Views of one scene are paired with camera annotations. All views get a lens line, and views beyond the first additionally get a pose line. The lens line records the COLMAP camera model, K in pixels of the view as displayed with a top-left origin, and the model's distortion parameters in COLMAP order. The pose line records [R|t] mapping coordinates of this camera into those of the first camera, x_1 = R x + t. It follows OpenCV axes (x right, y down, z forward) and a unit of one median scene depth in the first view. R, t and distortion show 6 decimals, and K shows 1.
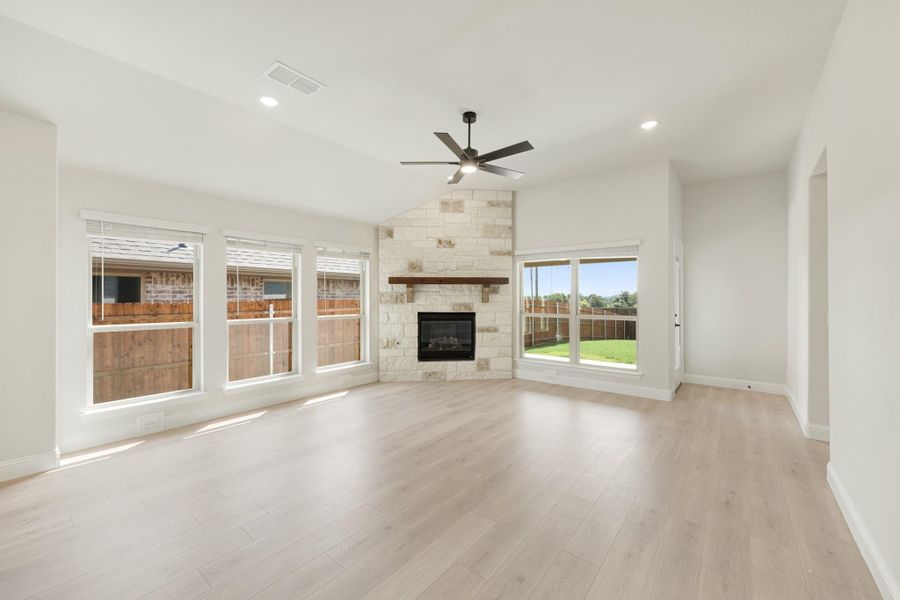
lens RADIAL K [[360.8, 0, 451.3], [0, 360.8, 294.8], [0, 0, 1]] dist [-0.002250, 0.000164]
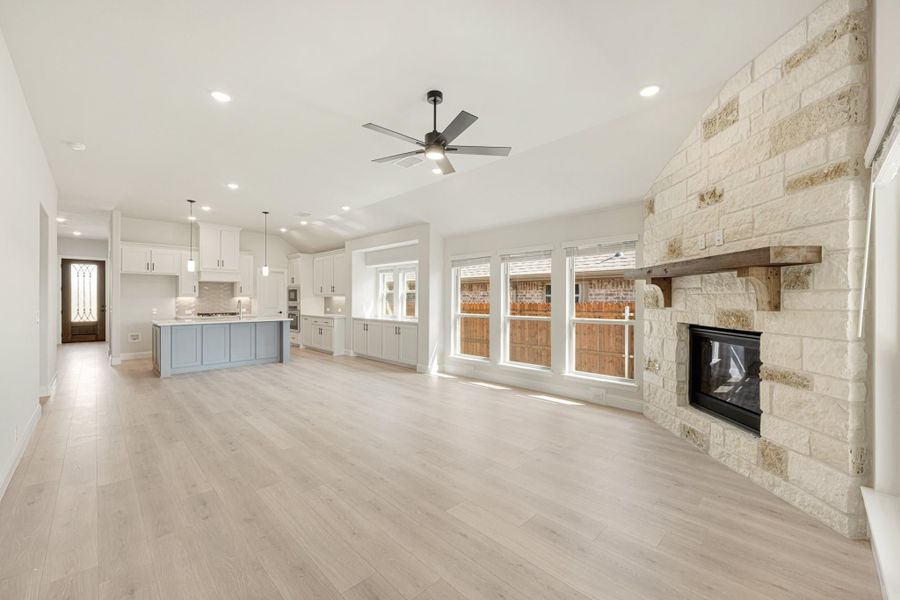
lens RADIAL K [[360.8, 0, 452.5], [0, 360.8, 300.9], [0, 0, 1]] dist [-0.002250, 0.000164]
pose [[-0.118934, 0.005409, -0.992887, 0.555948], [0.010736, 0.999934, 0.004161, 0.003854], [0.992844, -0.010165, -0.118985, 0.685407]]
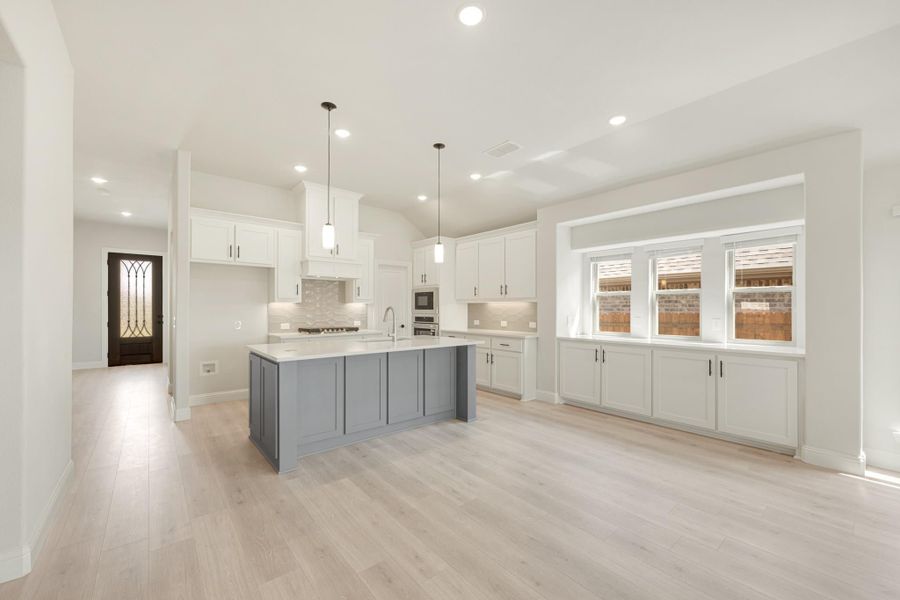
lens RADIAL K [[360.8, 0, 450.3], [0, 360.8, 309.2], [0, 0, 1]] dist [-0.002250, 0.000164]
pose [[-0.204709, 0.006237, -0.978803, 0.050530], [0.012880, 0.999910, 0.003678, 0.001276], [0.978738, -0.011854, -0.204771, 0.048579]]
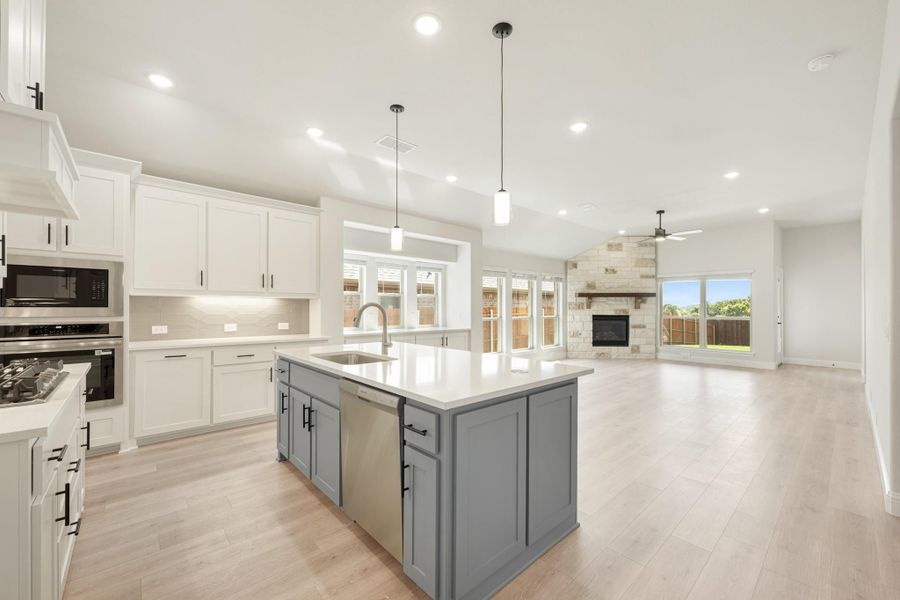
lens RADIAL K [[360.8, 0, 450.0], [0, 360.8, 305.3], [0, 0, 1]] dist [-0.002250, 0.000164]
pose [[0.986245, 0.002022, -0.165275, -0.443041], [-0.001237, 0.999987, 0.004850, -0.000736], [0.165283, -0.004578, 0.986236, -0.656666]]
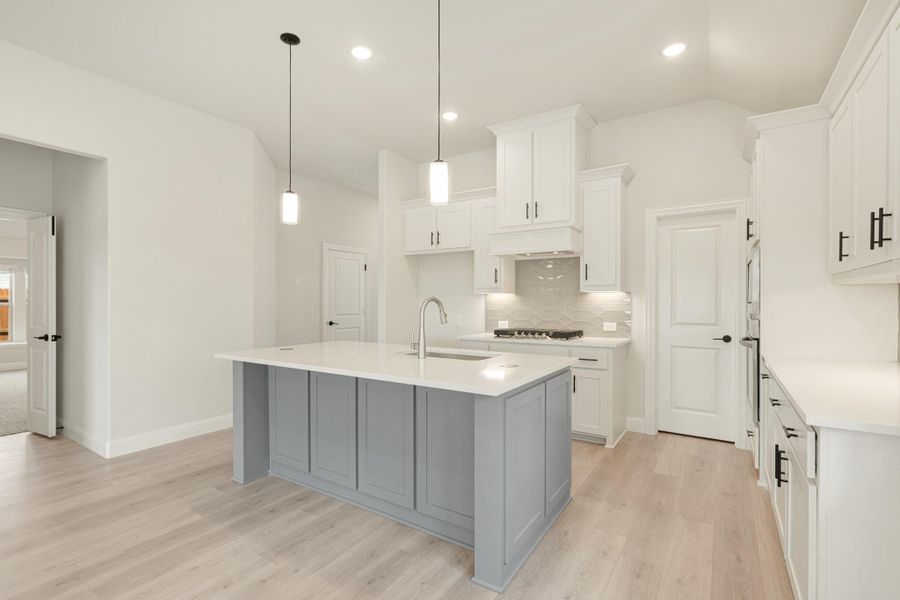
lens RADIAL K [[420.5, 0, 438.6], [0, 420.5, 305.4], [0, 0, 1]] dist [-0.004482, -0.000833]
pose [[-0.997303, 0.003451, -0.073314, -0.588508], [0.003773, 0.999984, -0.004245, 0.008500], [0.073298, -0.004510, -0.997300, 0.261505]]
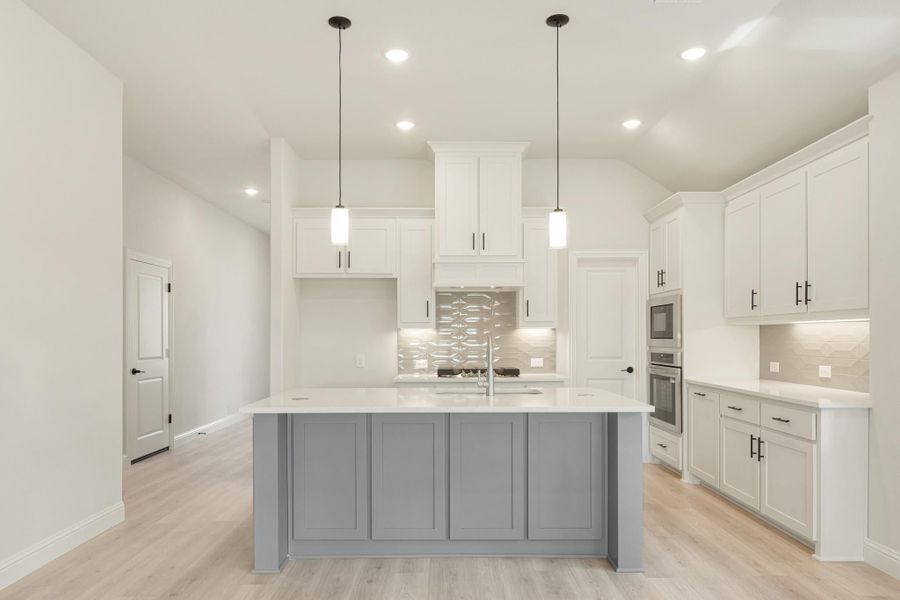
lens RADIAL K [[593.1, 0, 442.3], [0, 593.1, 340.2], [0, 0, 1]] dist [-0.007128, 0.005521]
pose [[-0.787452, 0.007715, -0.616328, -0.170194], [0.012652, 0.999913, -0.003648, 0.006141], [0.616246, -0.010671, -0.787481, 0.273053]]
